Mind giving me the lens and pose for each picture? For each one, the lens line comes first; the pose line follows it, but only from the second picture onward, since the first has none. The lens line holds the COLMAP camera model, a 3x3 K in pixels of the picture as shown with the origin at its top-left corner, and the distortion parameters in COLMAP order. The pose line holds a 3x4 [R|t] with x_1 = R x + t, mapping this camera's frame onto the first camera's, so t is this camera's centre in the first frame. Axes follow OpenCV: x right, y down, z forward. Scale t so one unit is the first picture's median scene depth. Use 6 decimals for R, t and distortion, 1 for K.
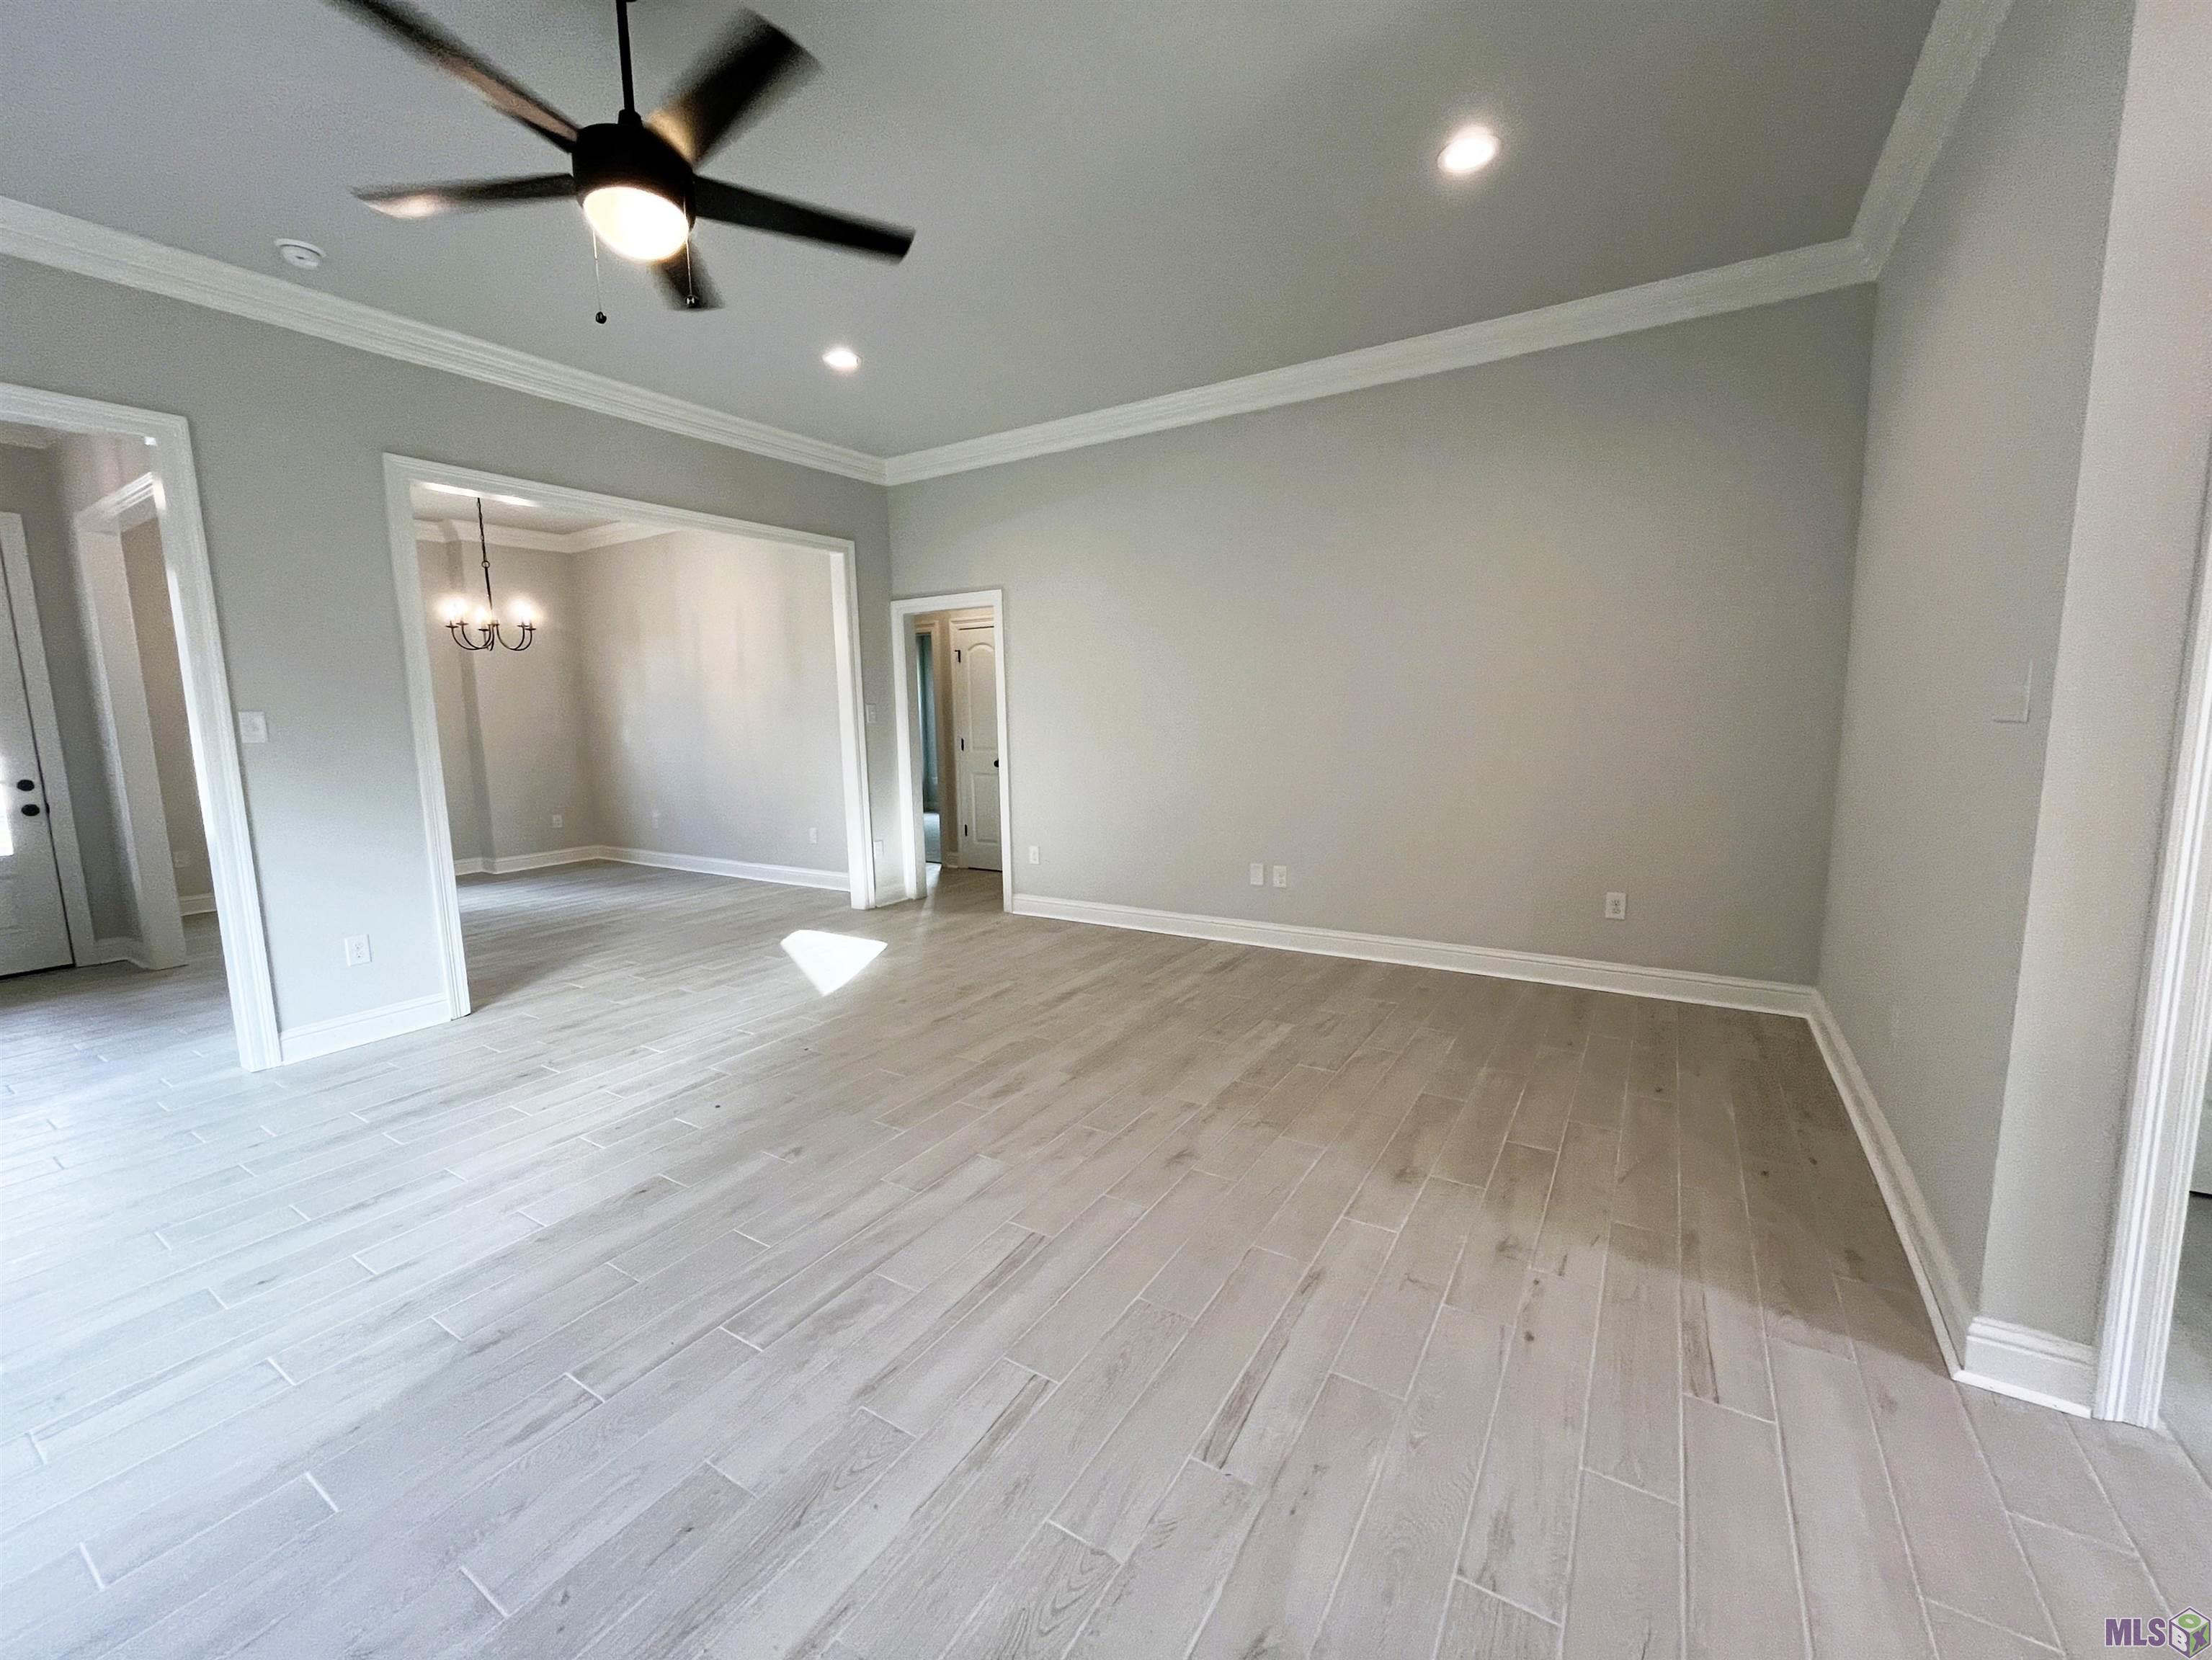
lens RADIAL K [[915.3, 0, 1112.2], [0, 915.3, 830.6], [0, 0, 1]] dist [-0.005753, -0.000183]
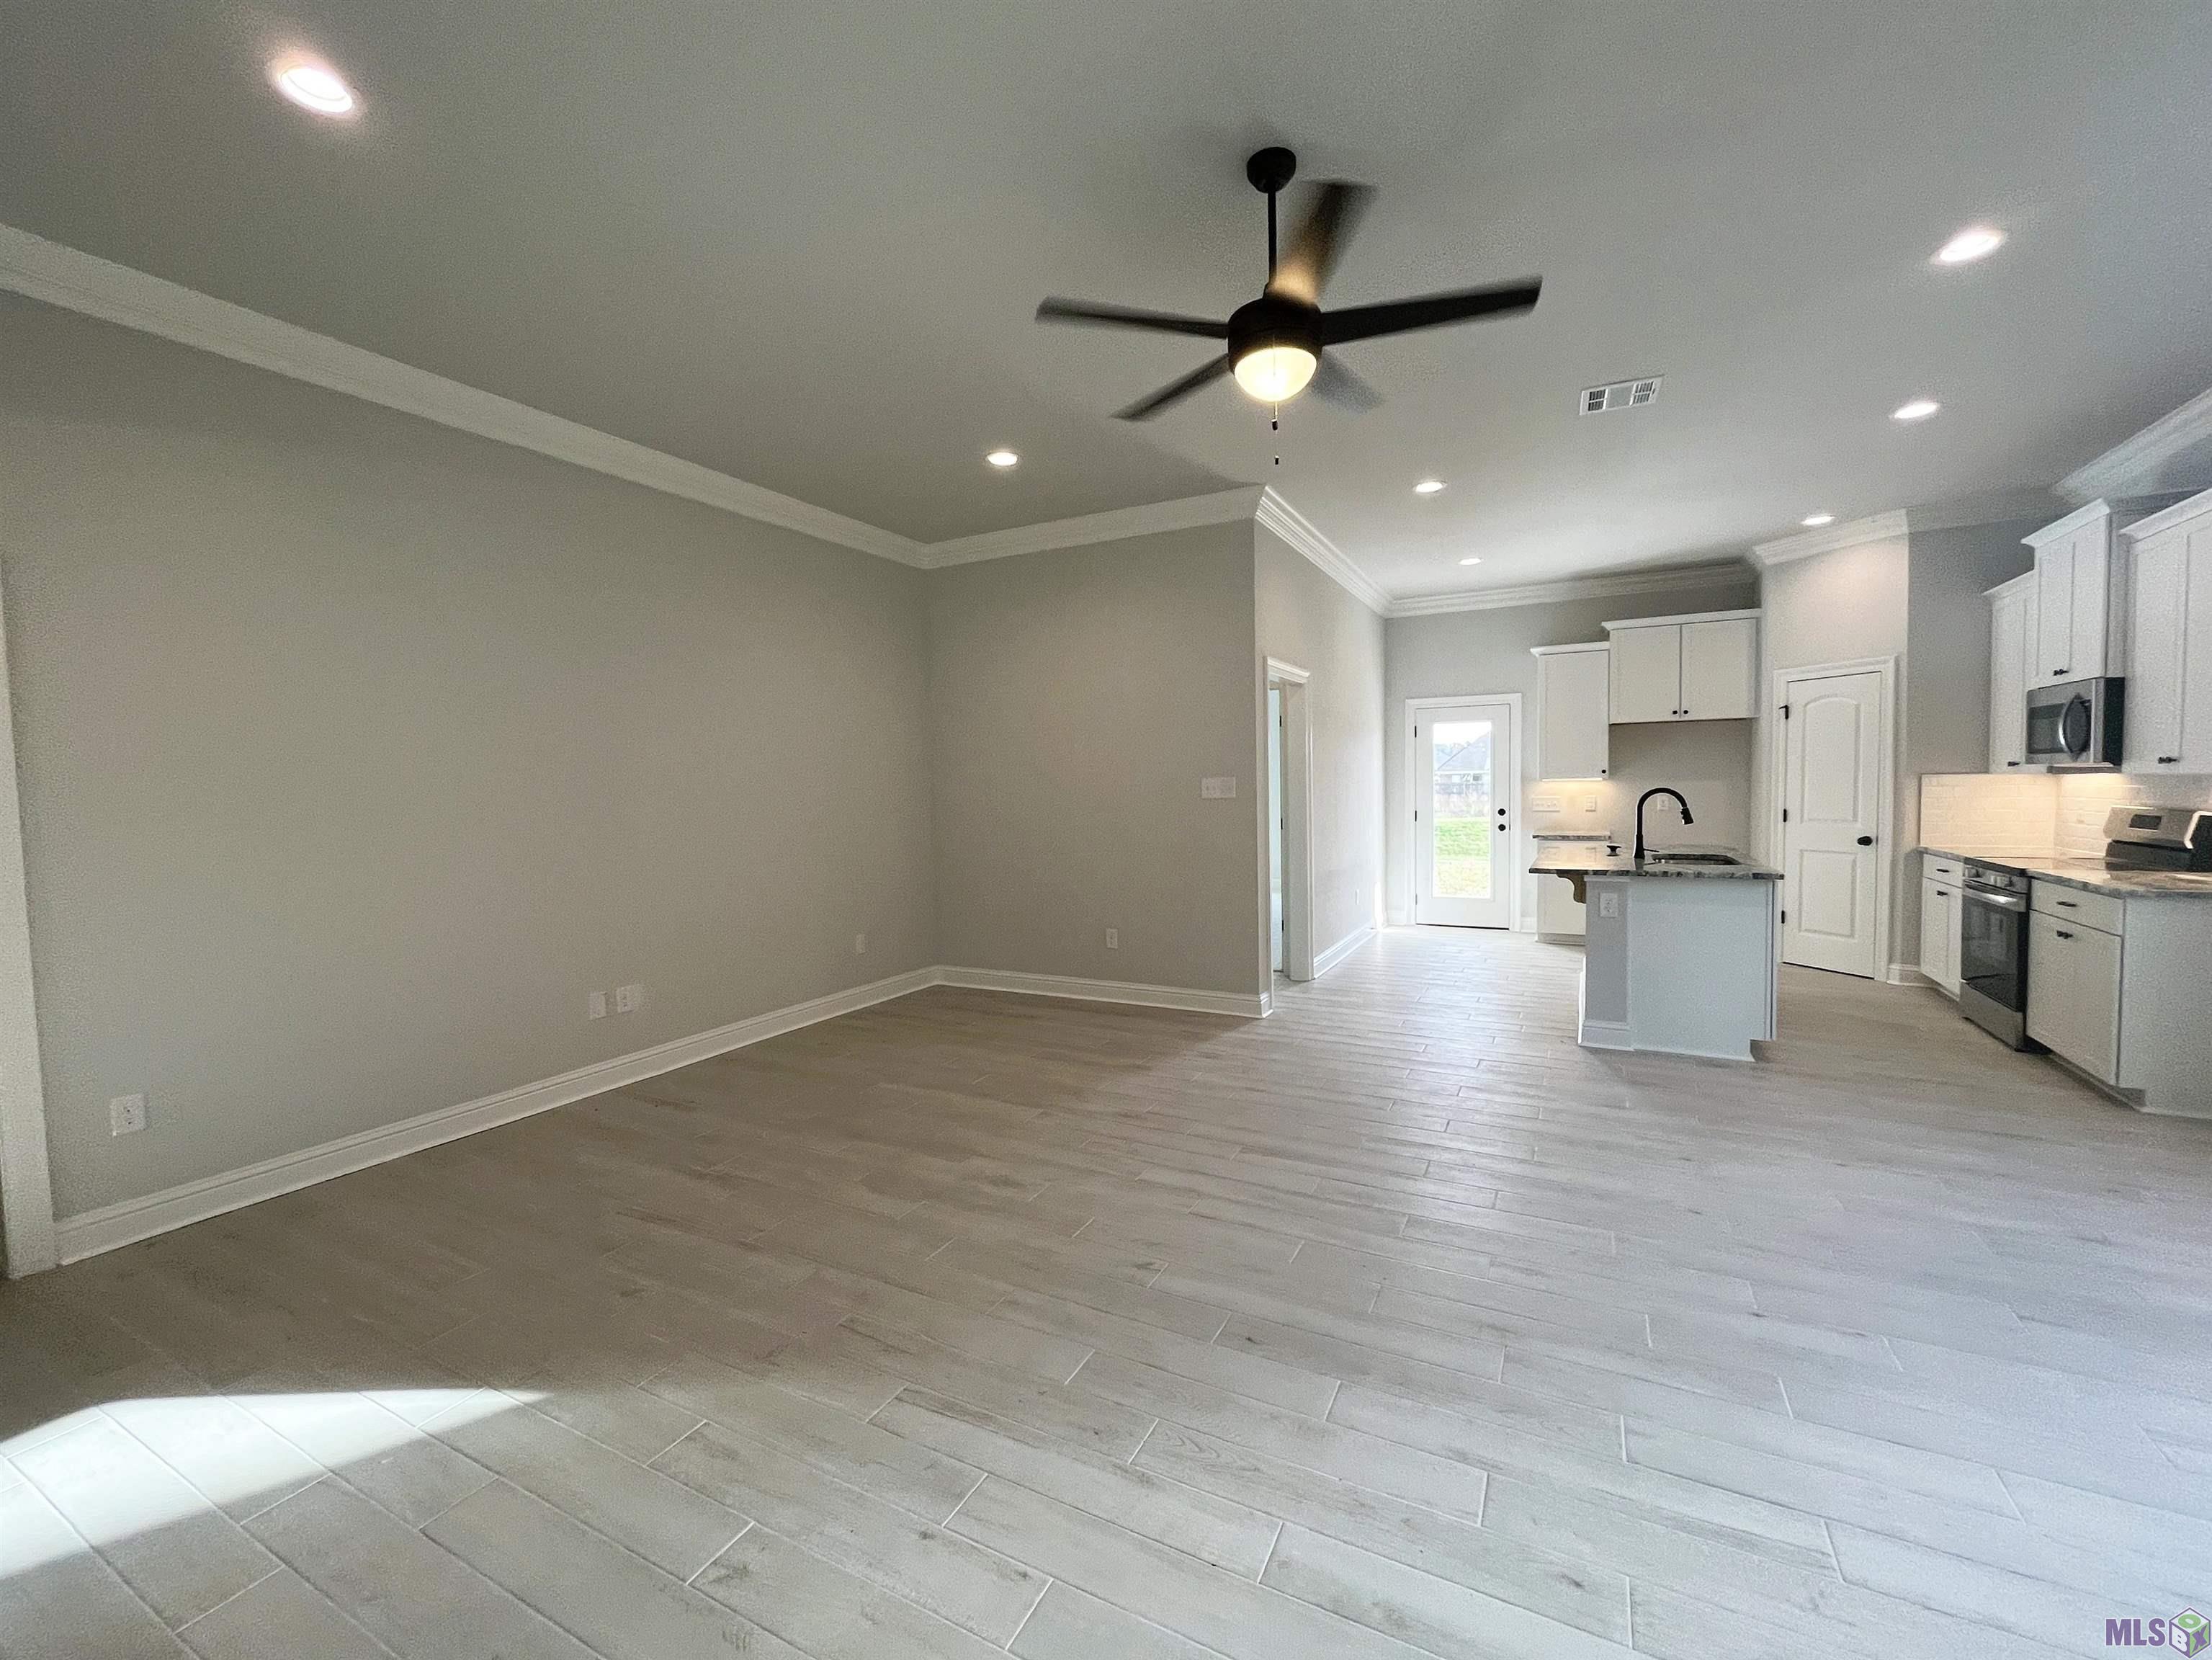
lens RADIAL K [[915.5, 0, 1112.2], [0, 915.5, 830.6], [0, 0, 1]] dist [-0.005753, -0.000183]
pose [[-0.093273, -0.028120, 0.995243, -1.161865], [0.151407, 0.987575, 0.042093, -0.118813], [-0.984061, 0.154613, -0.087857, 0.970823]]
